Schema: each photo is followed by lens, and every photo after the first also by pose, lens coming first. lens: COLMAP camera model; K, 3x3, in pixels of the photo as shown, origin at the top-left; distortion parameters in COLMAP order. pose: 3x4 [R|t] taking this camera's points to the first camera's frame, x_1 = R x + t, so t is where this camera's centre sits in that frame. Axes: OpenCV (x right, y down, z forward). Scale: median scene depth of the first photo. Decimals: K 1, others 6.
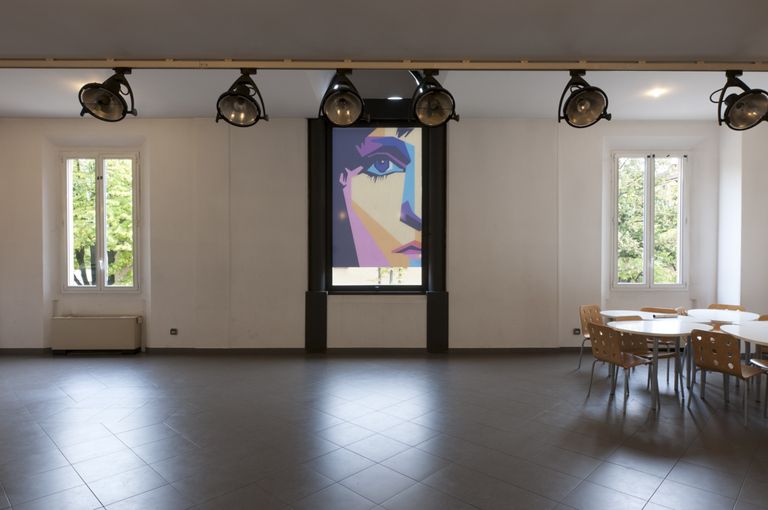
lens RADIAL K [[467.1, 0, 384.0], [0, 467.1, 255.0], [0, 0, 1]] dist [0.000821, -0.000436]
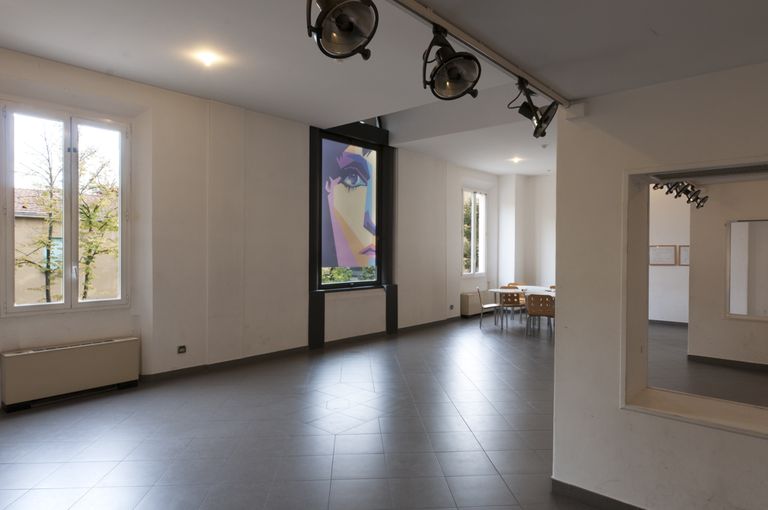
lens RADIAL K [[467.1, 0, 384.0], [0, 467.1, 255.0], [0, 0, 1]] dist [0.000821, -0.000436]
pose [[0.674449, -0.003600, 0.738313, -0.804449], [-0.000933, 0.999983, 0.005728, -0.009545], [-0.738321, -0.004552, 0.674434, 0.167842]]
